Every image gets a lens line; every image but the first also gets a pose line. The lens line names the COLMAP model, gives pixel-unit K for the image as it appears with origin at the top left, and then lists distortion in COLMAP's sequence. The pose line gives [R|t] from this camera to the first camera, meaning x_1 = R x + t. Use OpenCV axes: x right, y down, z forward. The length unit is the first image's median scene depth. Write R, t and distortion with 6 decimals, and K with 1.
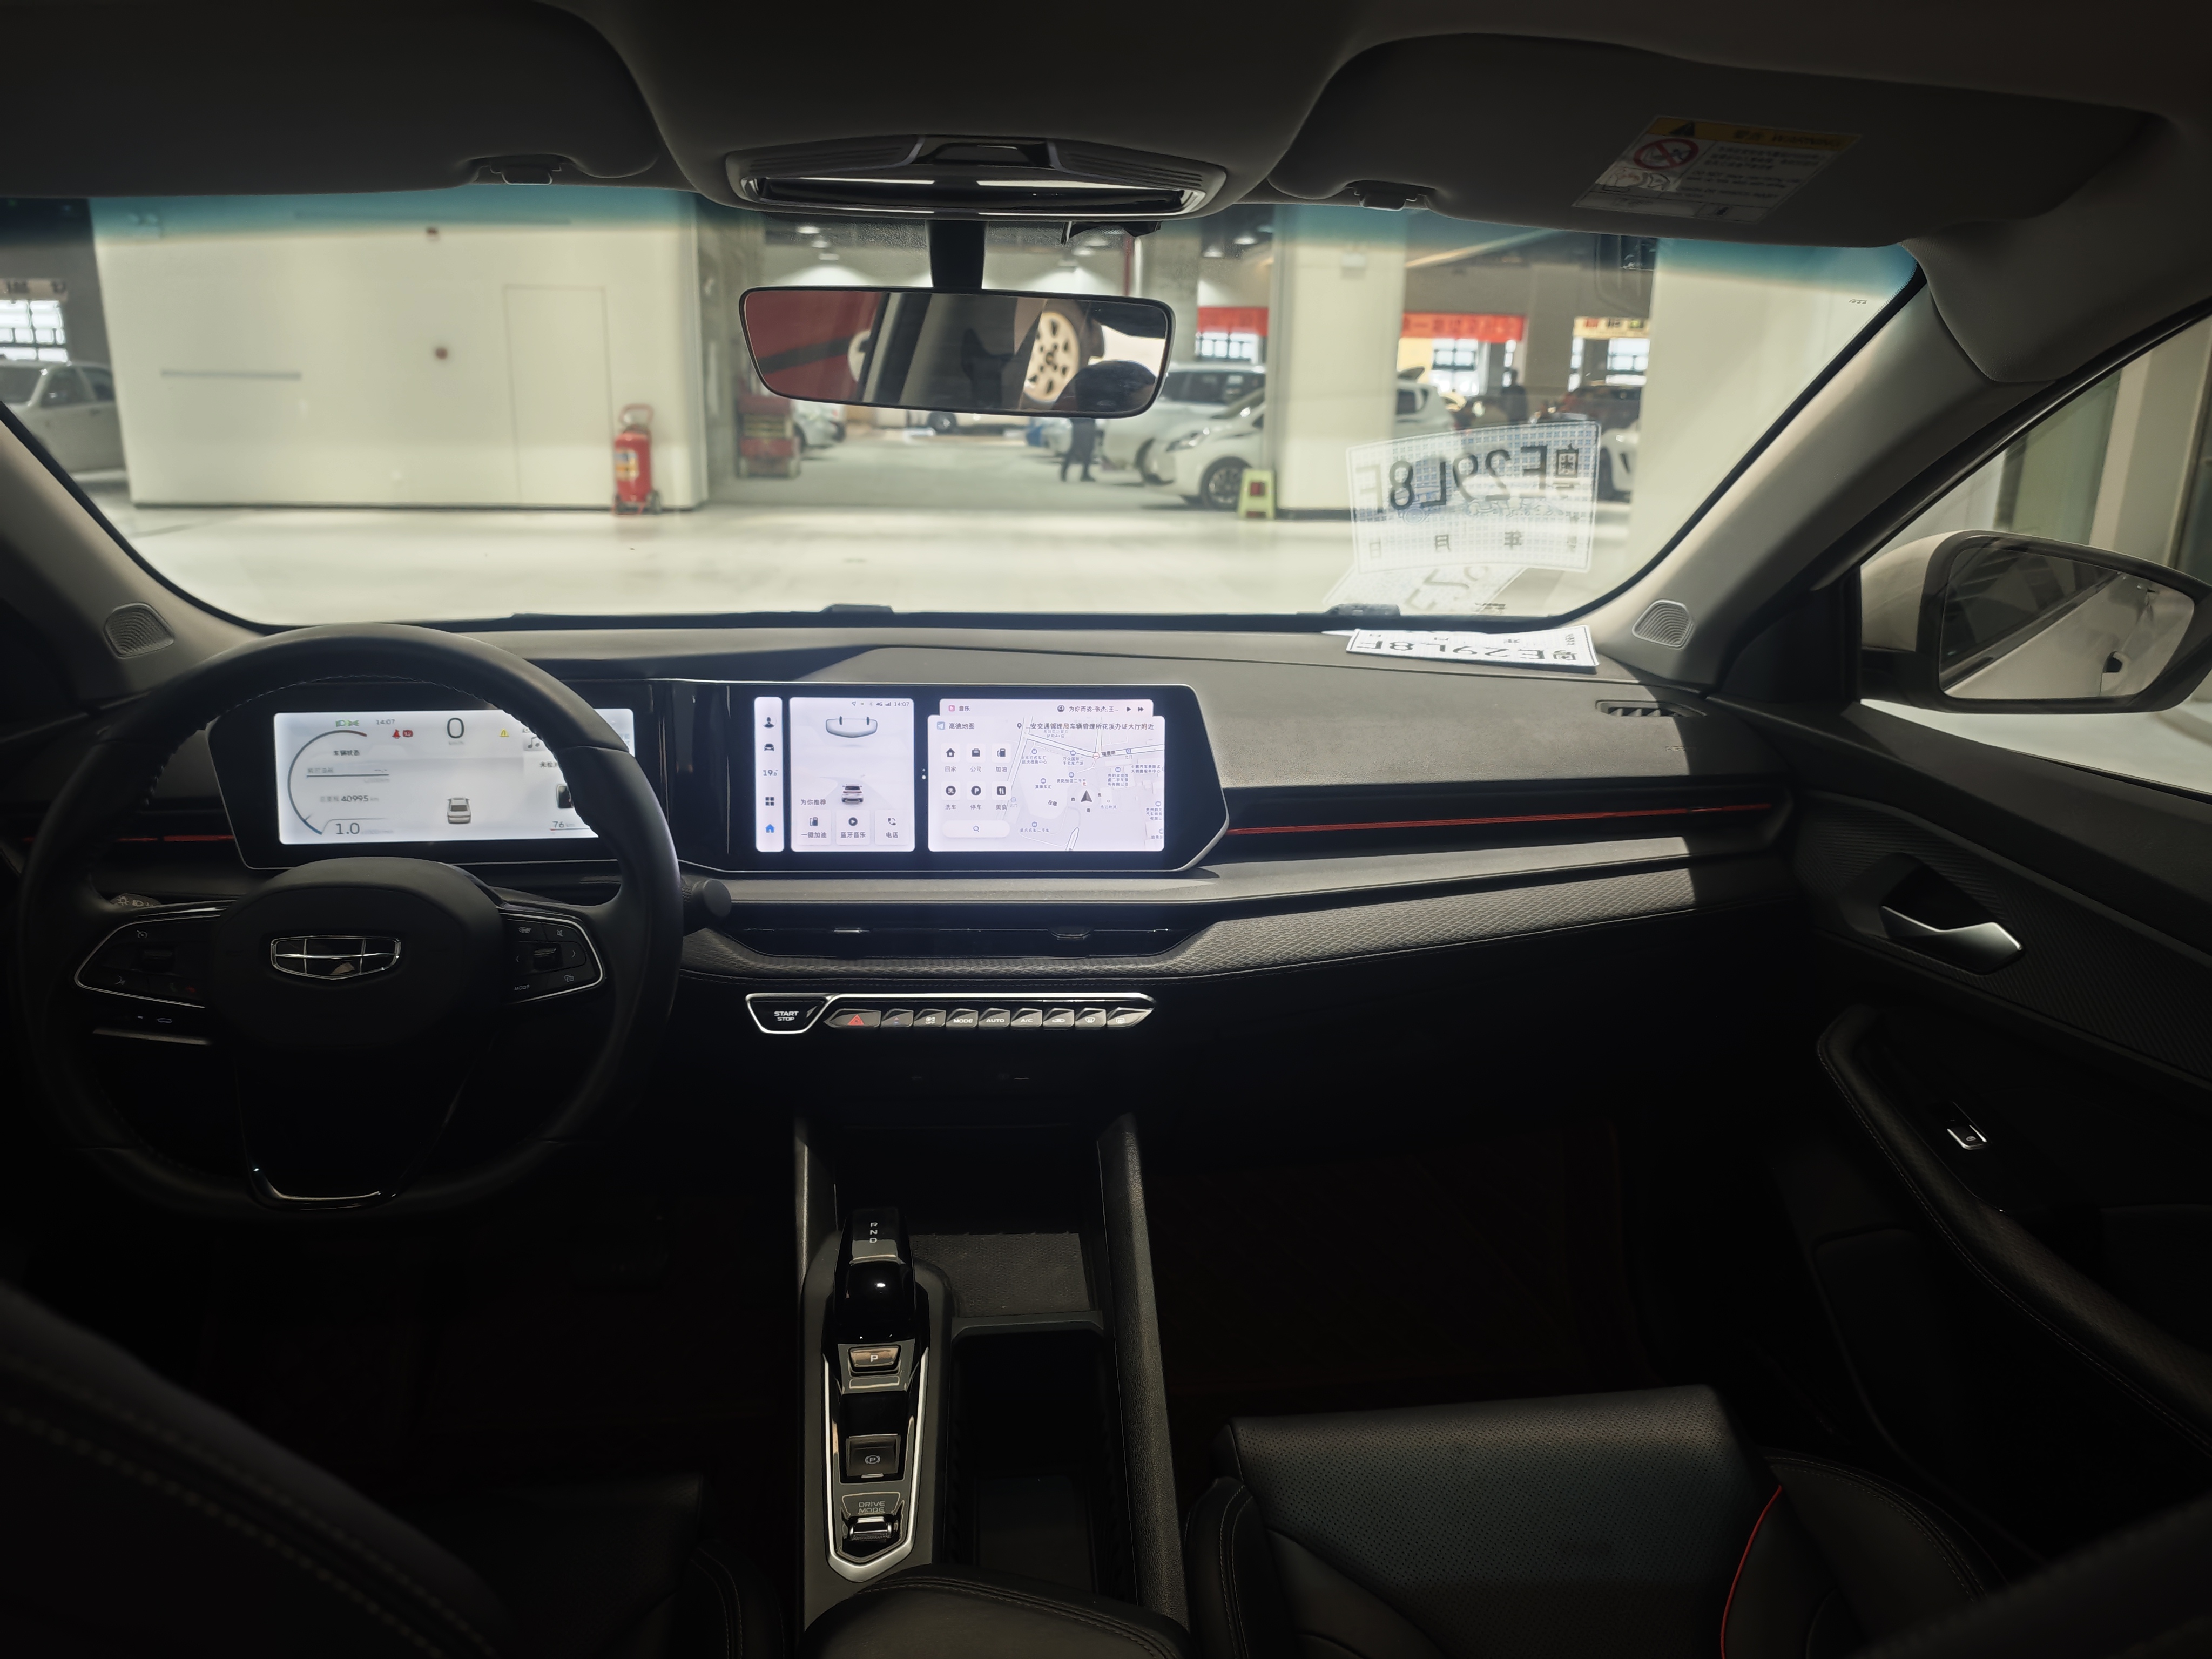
lens RADIAL K [[1527.9, 0, 1085.6], [0, 1527.9, 817.6], [0, 0, 1]] dist [0.000329, -0.006015]
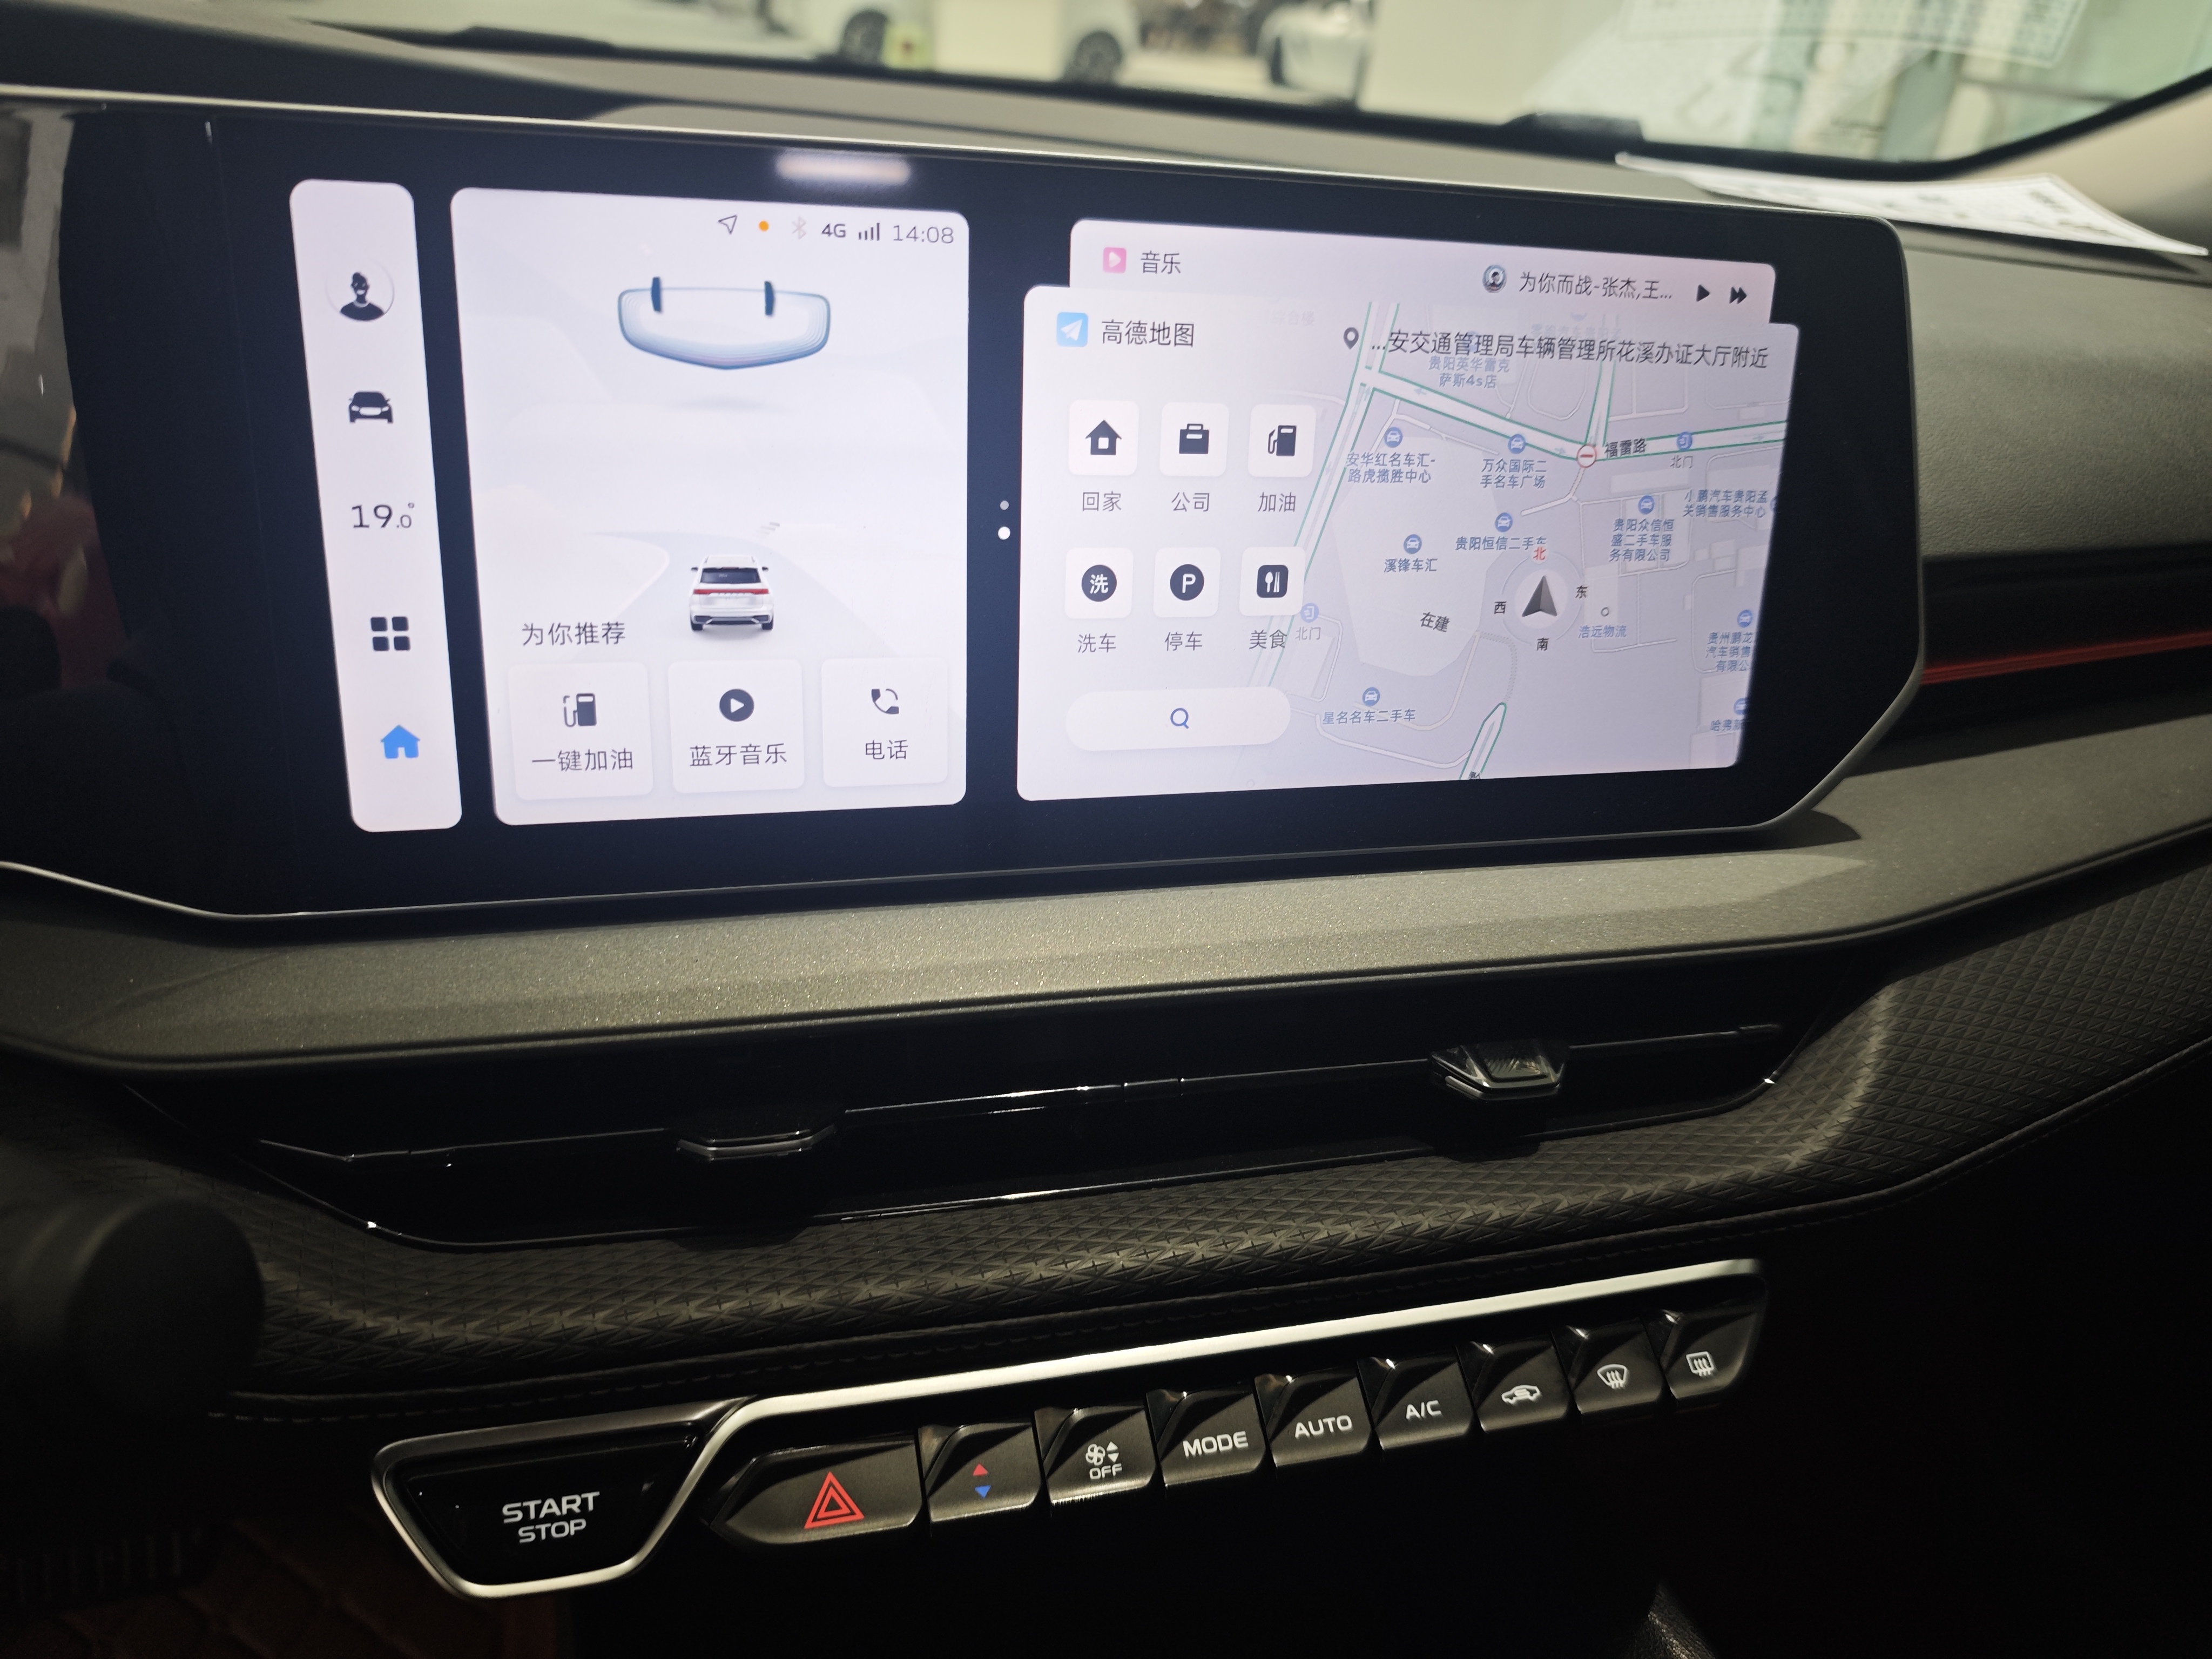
lens RADIAL K [[1533.2, 0, 1048.2], [0, 1533.2, 830.0], [0, 0, 1]] dist [0.045148, -0.195631]
pose [[0.971342, -0.045839, 0.233225, -0.162855], [-0.012026, 0.970492, 0.240833, -0.040558], [-0.237383, -0.236736, 0.942128, 0.735352]]
